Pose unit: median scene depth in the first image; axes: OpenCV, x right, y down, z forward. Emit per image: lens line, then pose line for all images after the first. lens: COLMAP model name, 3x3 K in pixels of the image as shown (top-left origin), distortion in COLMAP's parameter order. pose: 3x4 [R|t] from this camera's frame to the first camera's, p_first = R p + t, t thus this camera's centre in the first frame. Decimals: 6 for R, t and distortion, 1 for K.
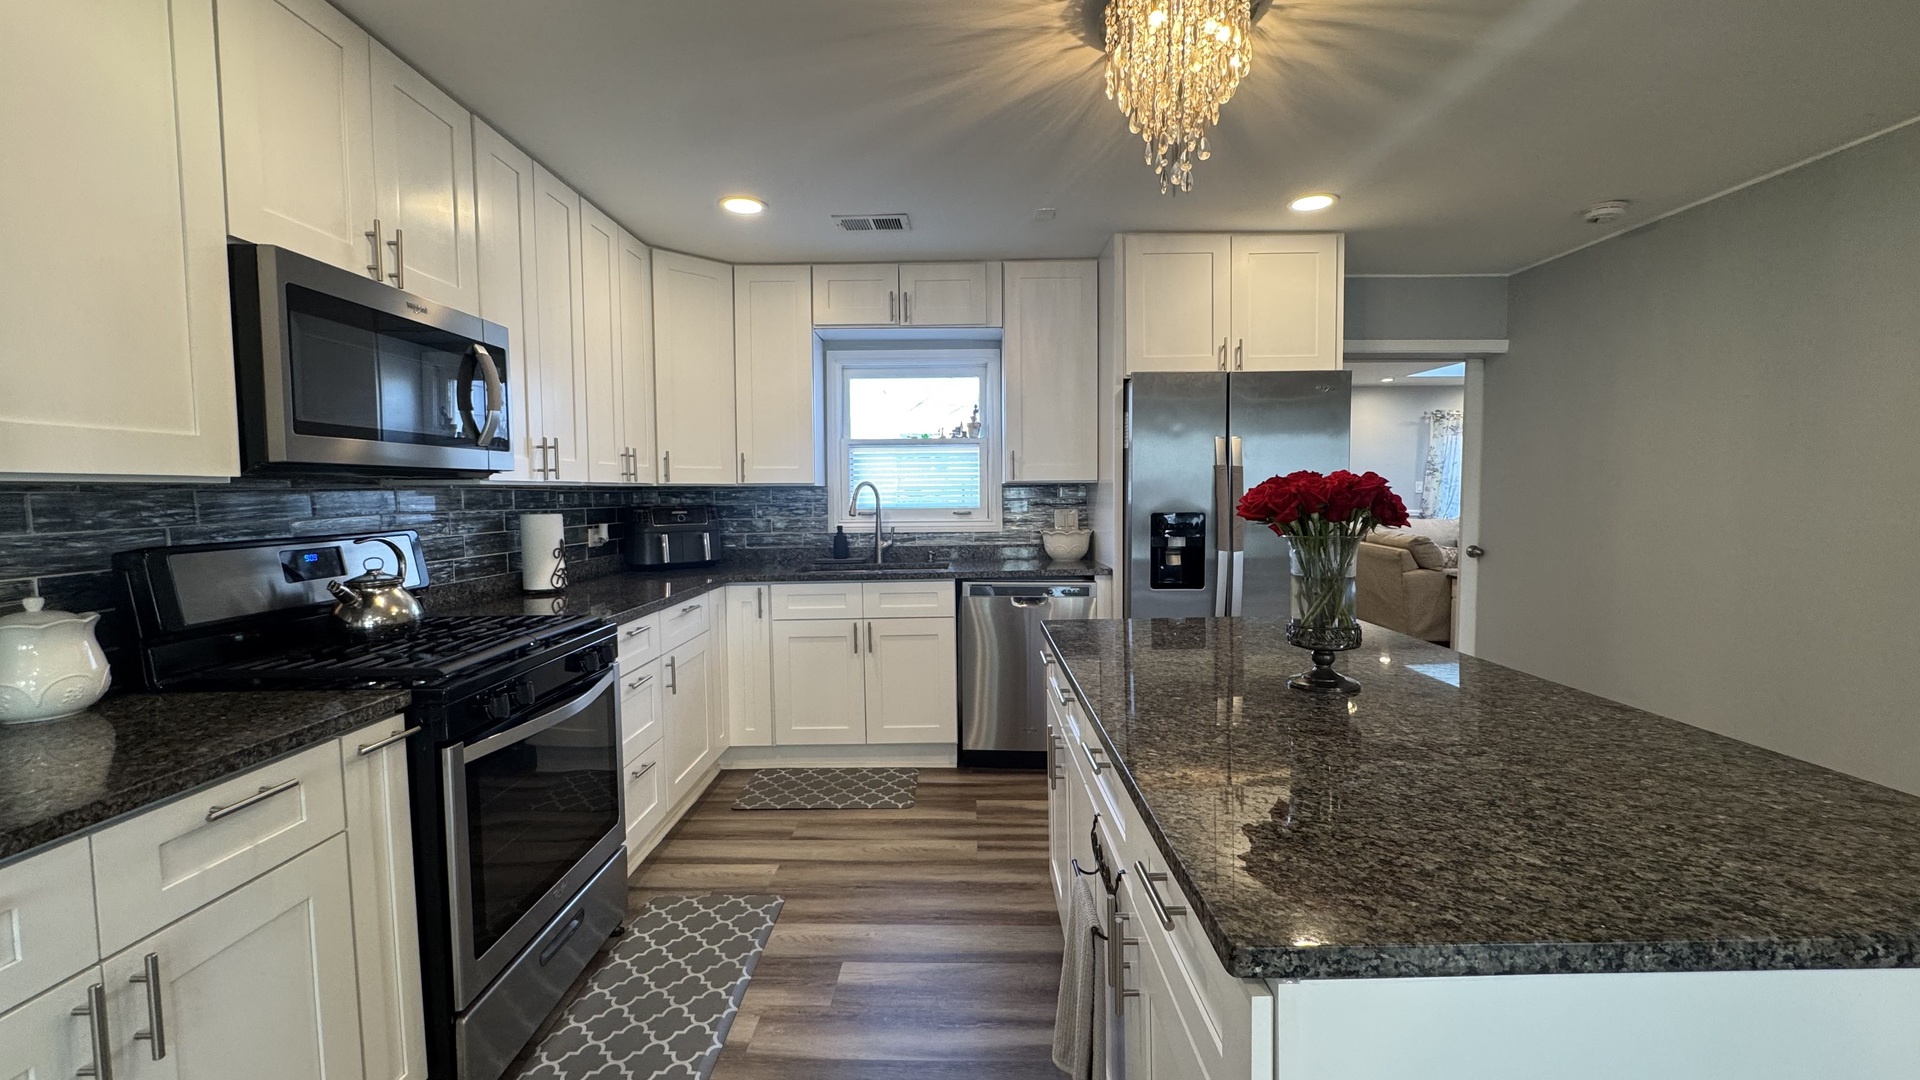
lens RADIAL K [[757.9, 0, 951.4], [0, 757.9, 538.1], [0, 0, 1]] dist [-0.002433, -0.000203]
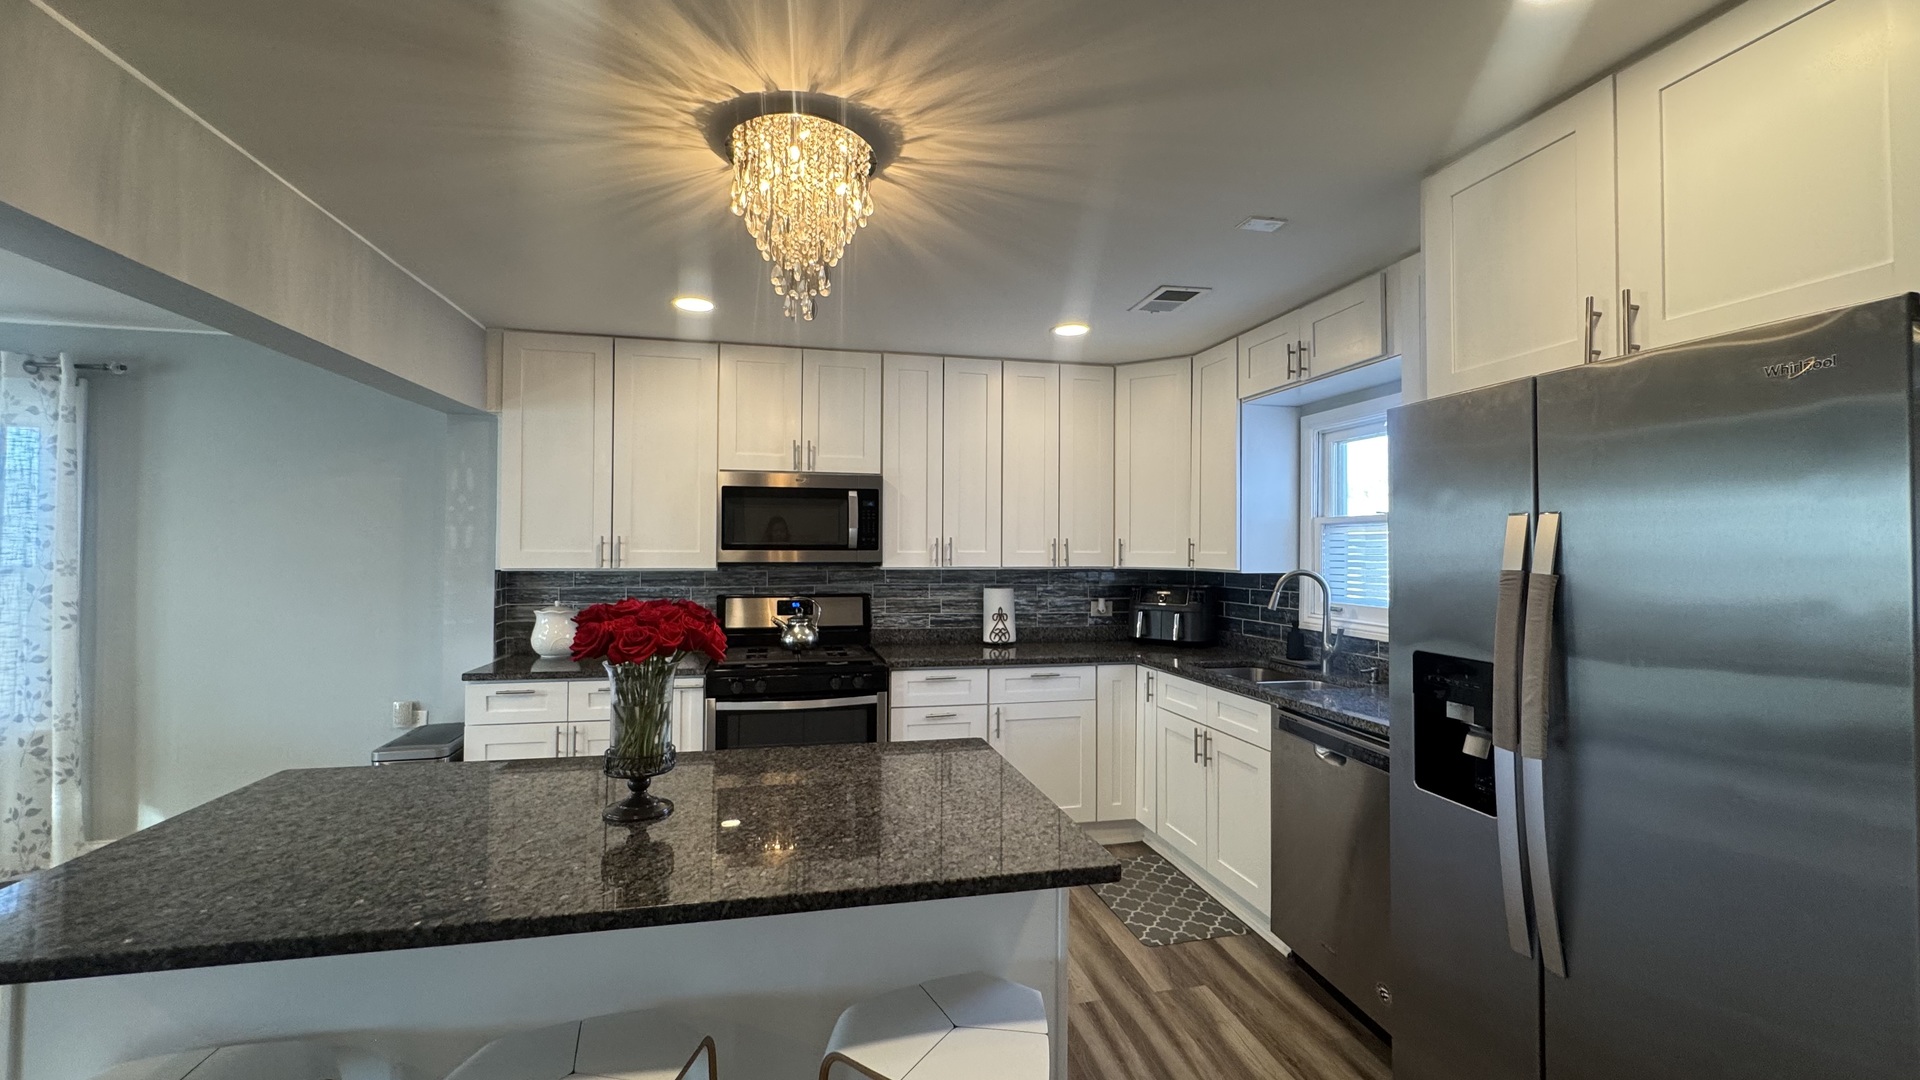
lens RADIAL K [[757.9, 0, 962.8], [0, 757.9, 536.7], [0, 0, 1]] dist [-0.002433, -0.000203]
pose [[0.245658, -0.007541, -0.969327, 0.793118], [-0.065954, 0.997522, -0.024476, -0.087173], [0.967110, 0.069944, 0.244552, 0.576177]]
